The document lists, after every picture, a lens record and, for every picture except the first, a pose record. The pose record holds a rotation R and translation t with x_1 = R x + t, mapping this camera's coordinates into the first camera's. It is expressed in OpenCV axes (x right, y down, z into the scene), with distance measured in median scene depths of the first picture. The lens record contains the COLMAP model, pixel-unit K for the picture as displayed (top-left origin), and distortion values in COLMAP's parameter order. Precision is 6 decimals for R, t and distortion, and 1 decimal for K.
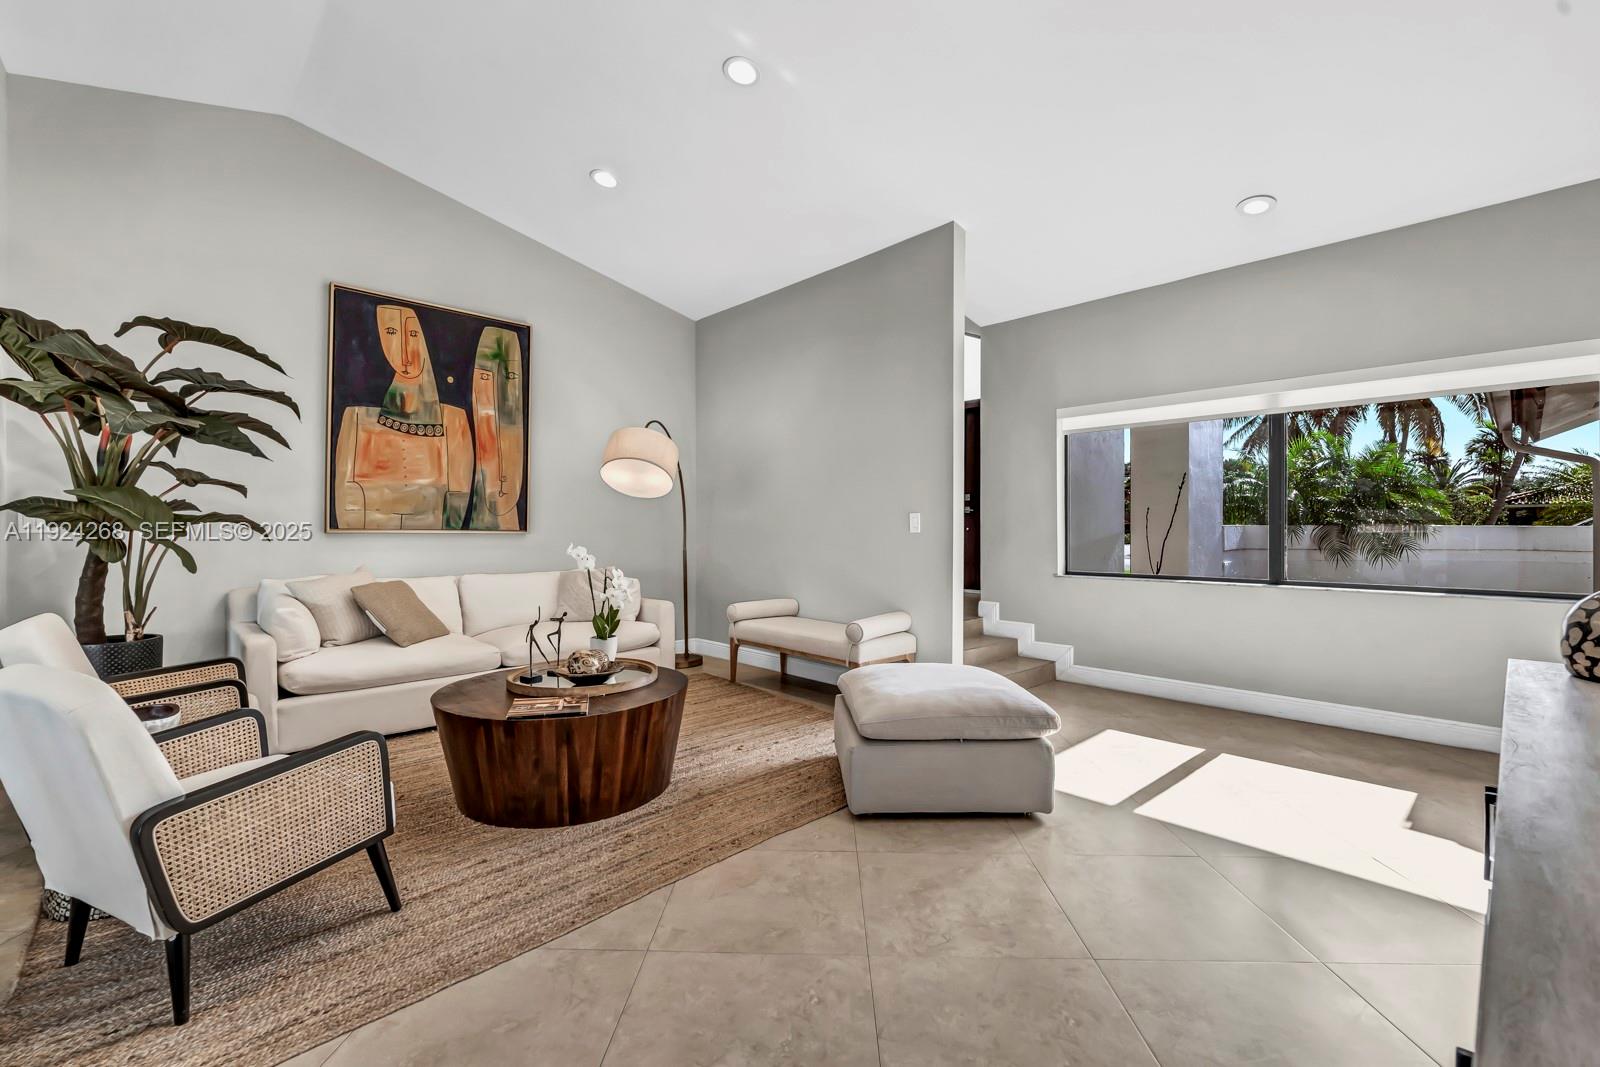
lens RADIAL K [[687.6, 0, 800.0], [0, 687.6, 533.5], [0, 0, 1]] dist [-0.001127, -0.000191]
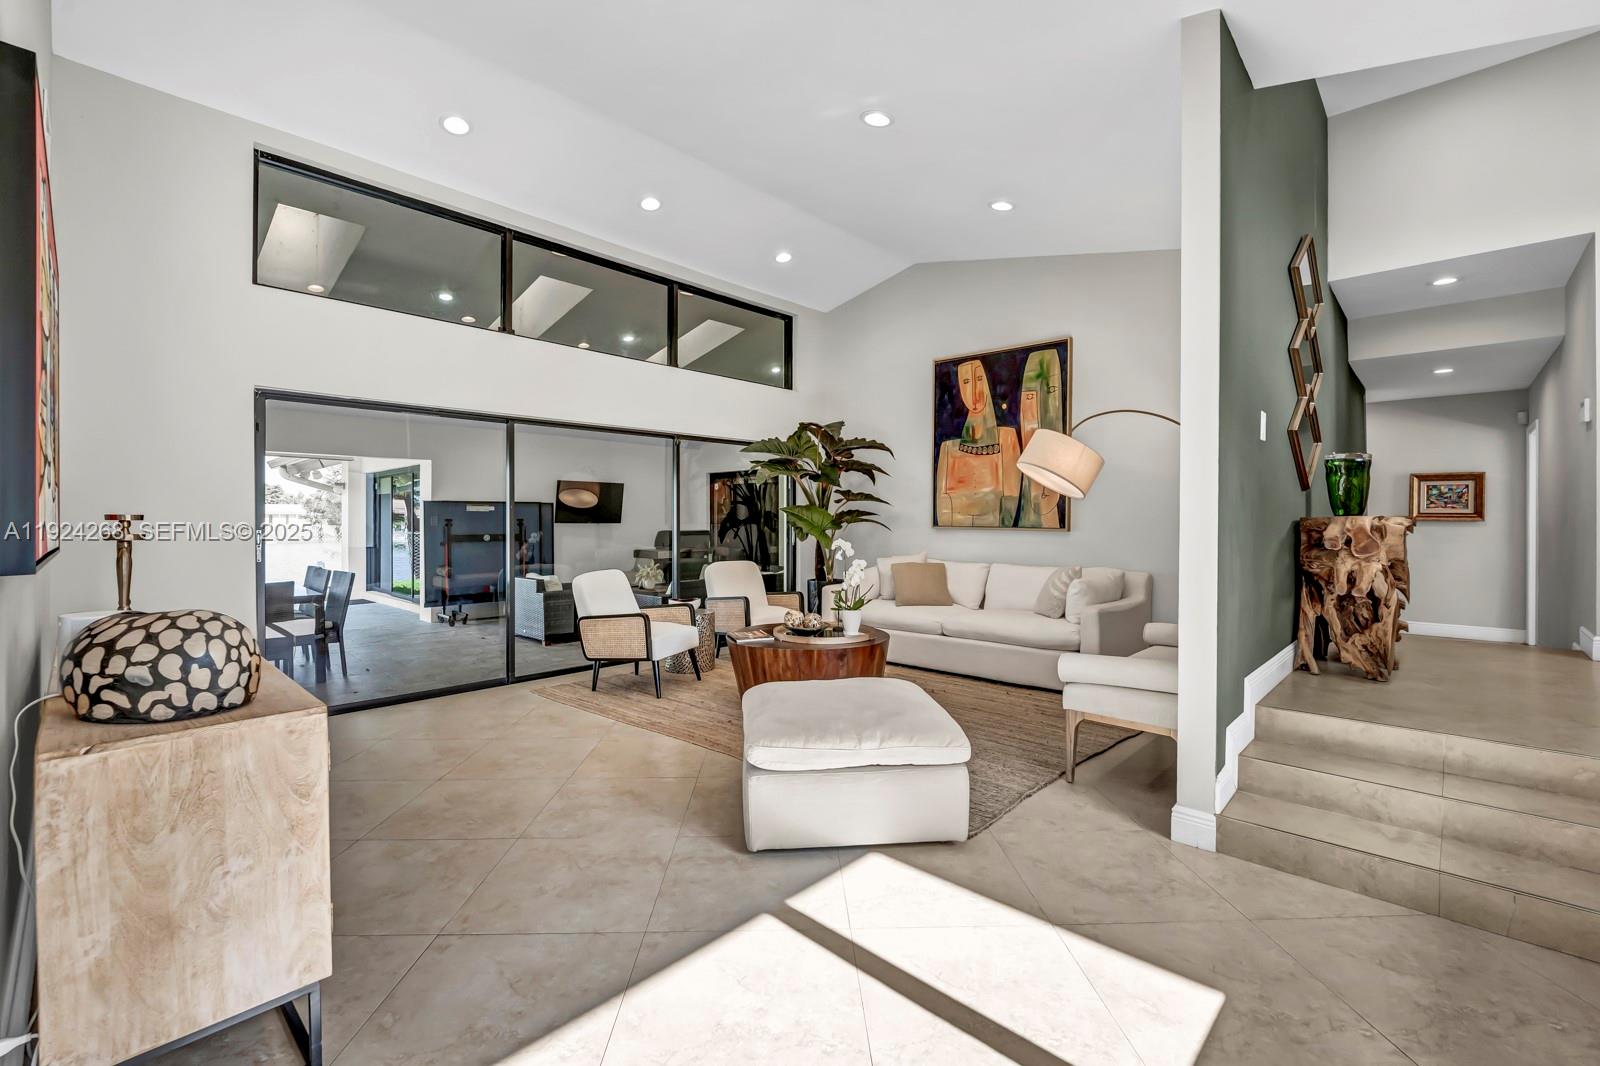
lens RADIAL K [[679.7, 0, 801.4], [0, 679.7, 525.7], [0, 0, 1]] dist [-0.002009, -0.000396]
pose [[0.059757, 0.007003, -0.998188, 0.716122], [-0.009041, 0.999938, 0.006474, -0.013180], [0.998172, 0.008637, 0.059817, 0.578359]]
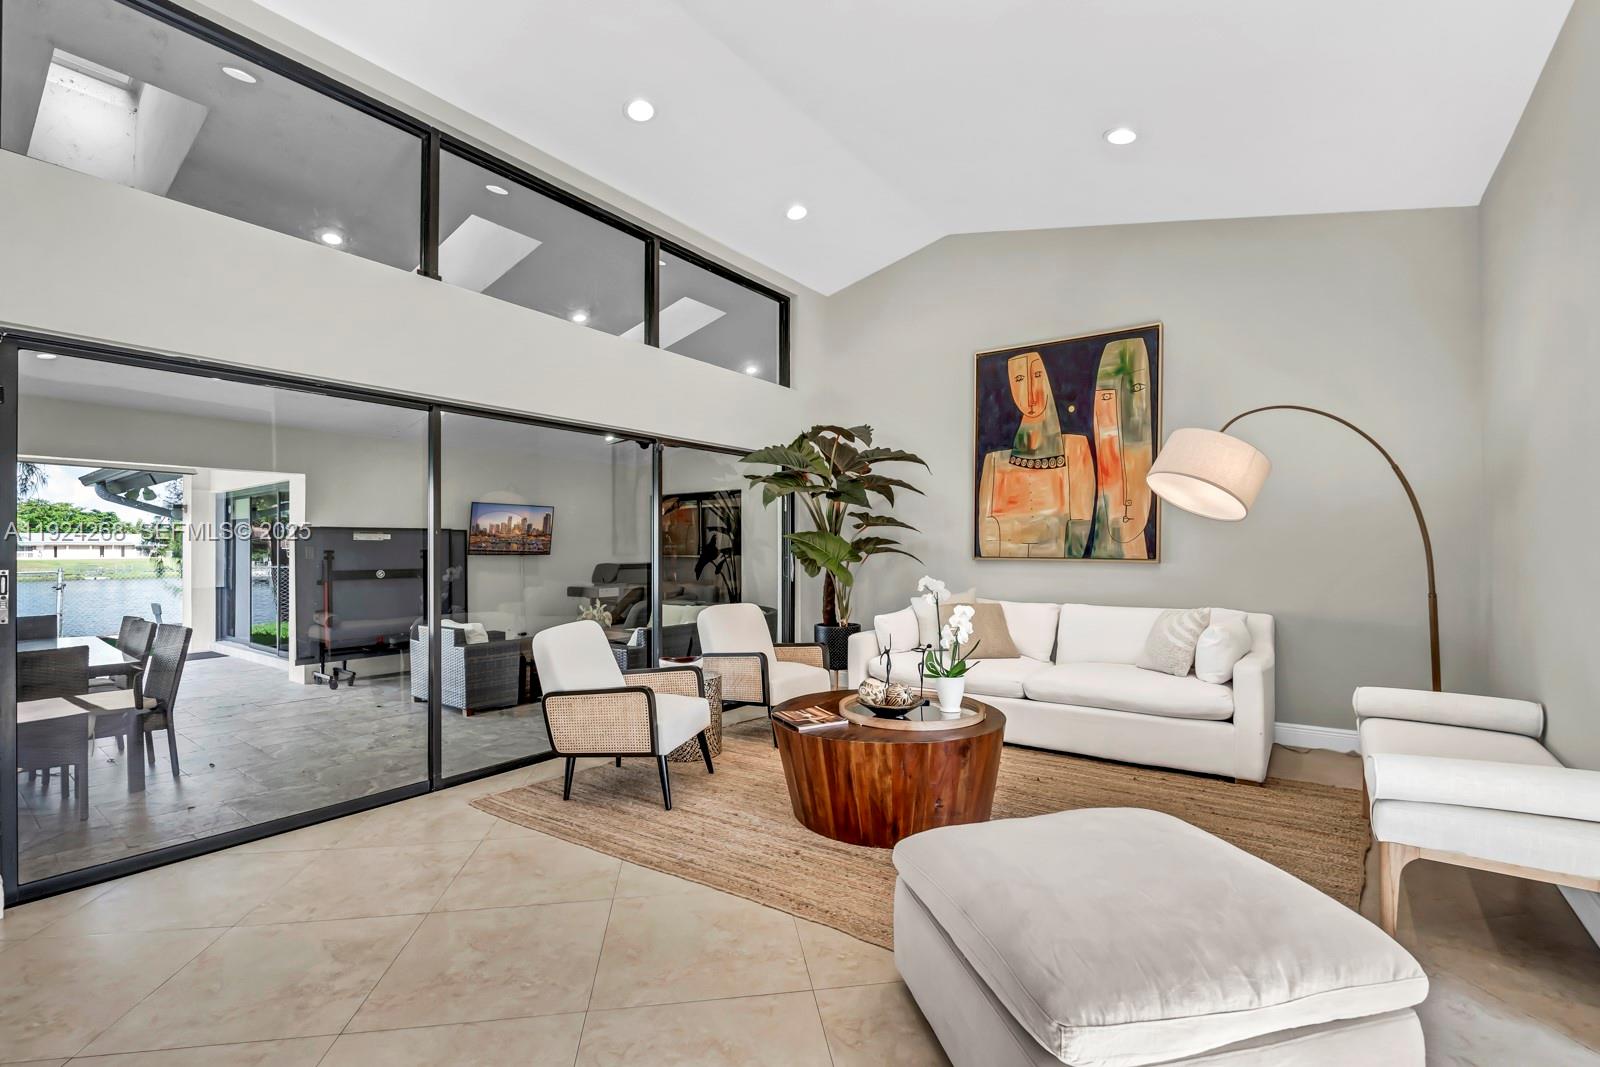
lens RADIAL K [[701.2, 0, 798.1], [0, 701.2, 549.9], [0, 0, 1]] dist [-0.004767, -0.000824]
pose [[0.179624, -0.001817, -0.983734, 0.438981], [-0.005771, 0.999979, -0.002901, -0.012640], [0.983718, 0.006198, 0.179610, 0.436054]]
